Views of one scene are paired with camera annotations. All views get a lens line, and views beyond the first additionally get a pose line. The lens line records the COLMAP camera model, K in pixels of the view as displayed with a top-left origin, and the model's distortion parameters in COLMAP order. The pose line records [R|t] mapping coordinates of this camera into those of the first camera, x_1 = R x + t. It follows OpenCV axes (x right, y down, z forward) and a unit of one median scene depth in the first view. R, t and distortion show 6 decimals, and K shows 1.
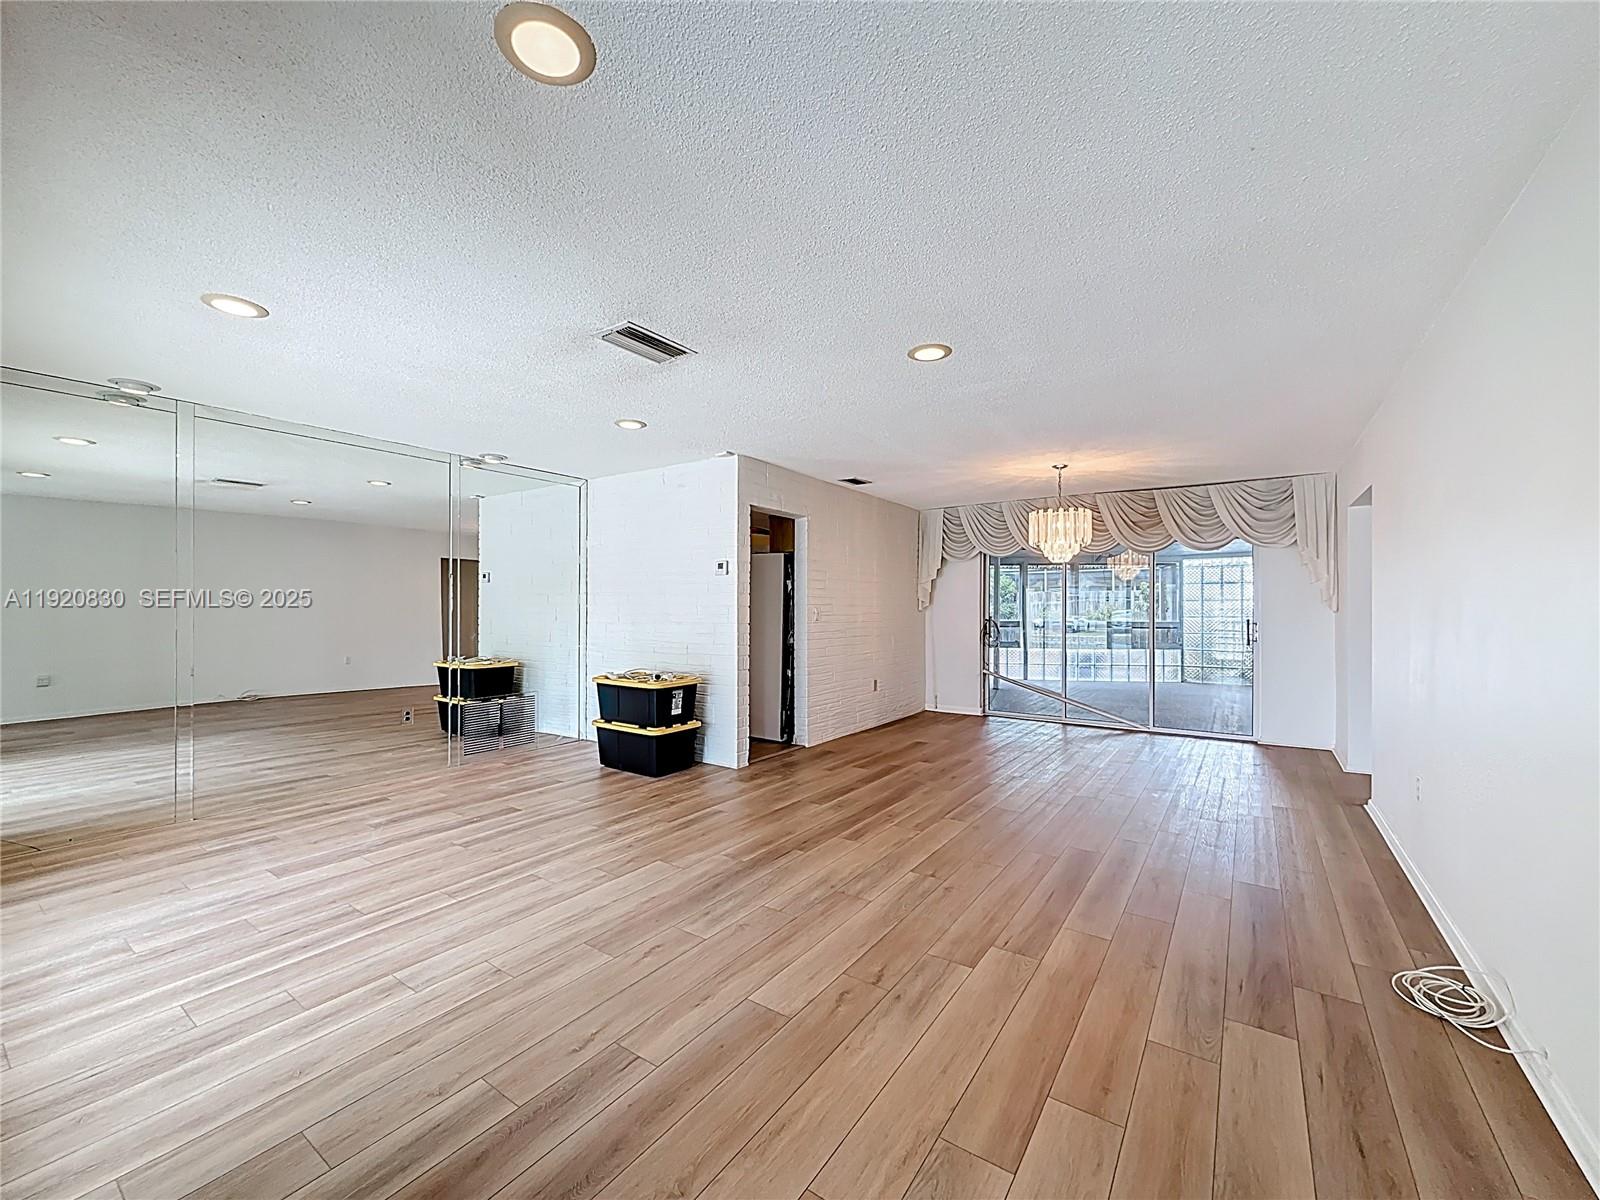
lens RADIAL K [[651.5, 0, 800.0], [0, 651.5, 600.0], [0, 0, 1]] dist [-0.000489, -0.000110]
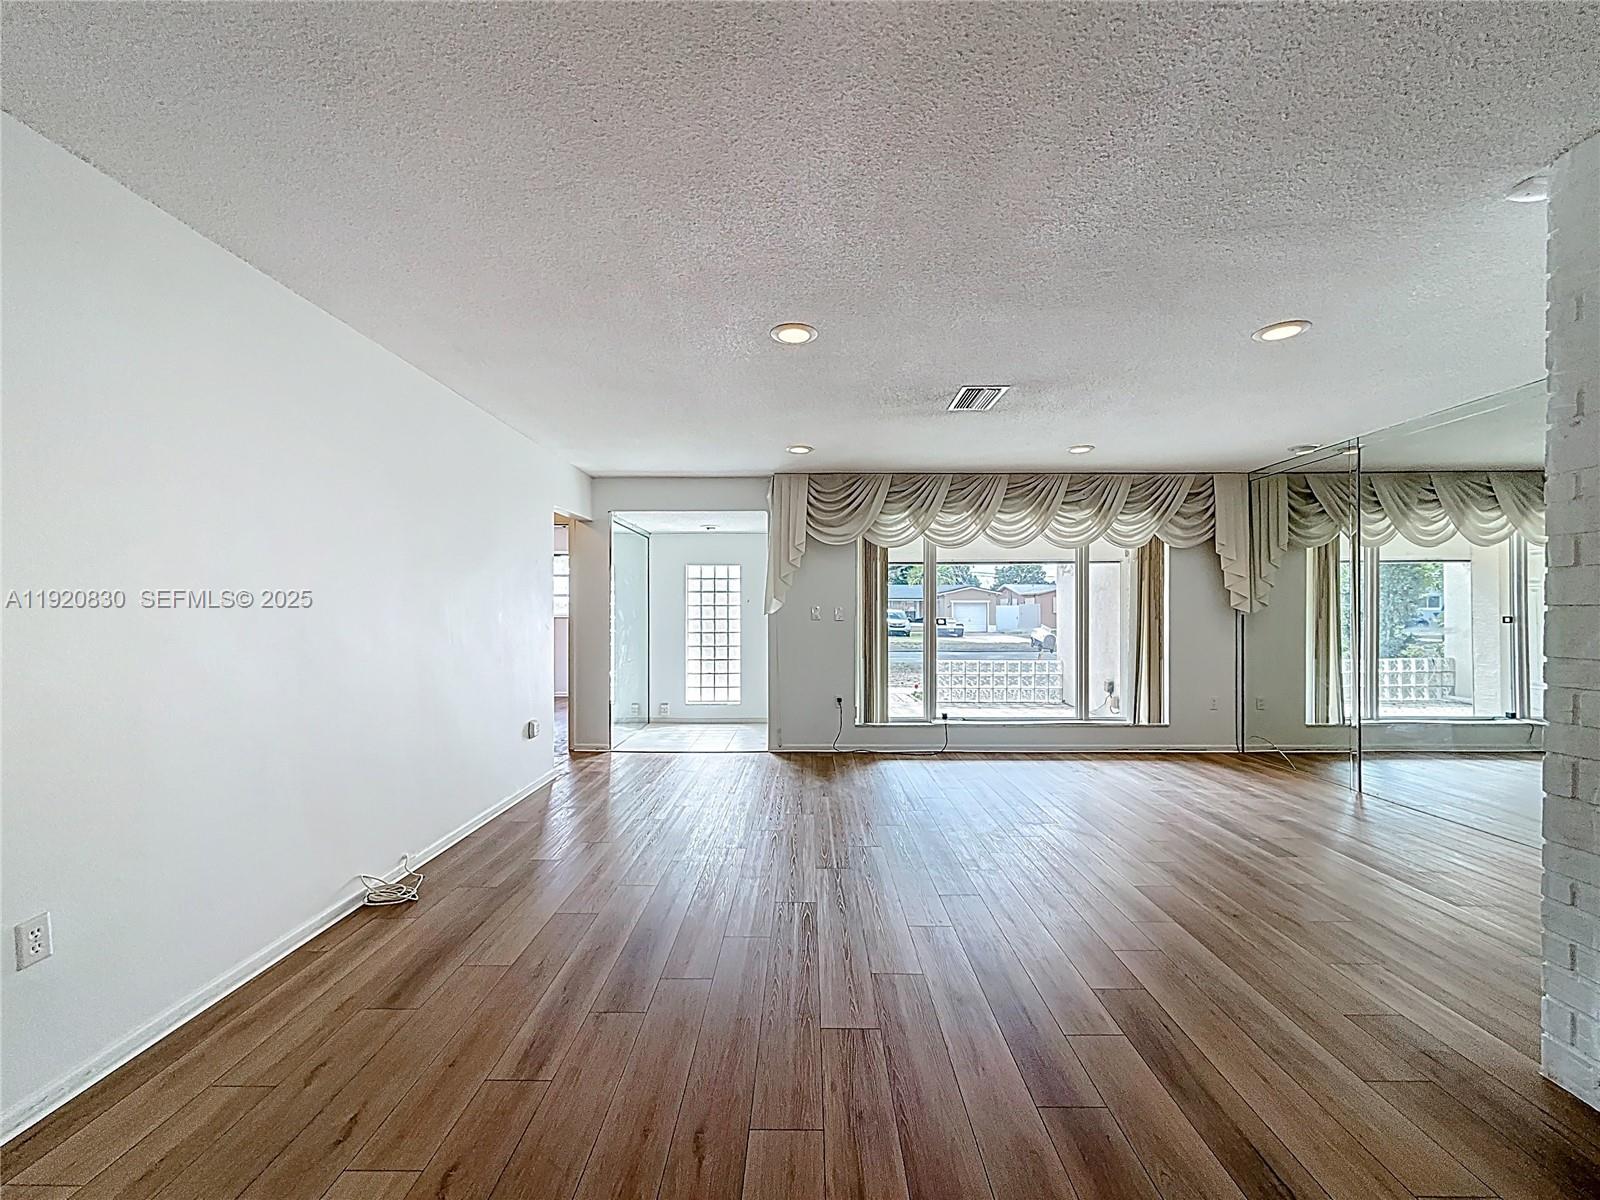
lens RADIAL K [[651.5, 0, 800.0], [0, 651.5, 600.0], [0, 0, 1]] dist [-0.000489, -0.000110]
pose [[-0.829173, -0.012834, -0.558845, 0.568187], [0.001515, 0.999681, -0.025205, 0.019956], [0.558990, -0.021746, -0.828889, 1.429861]]
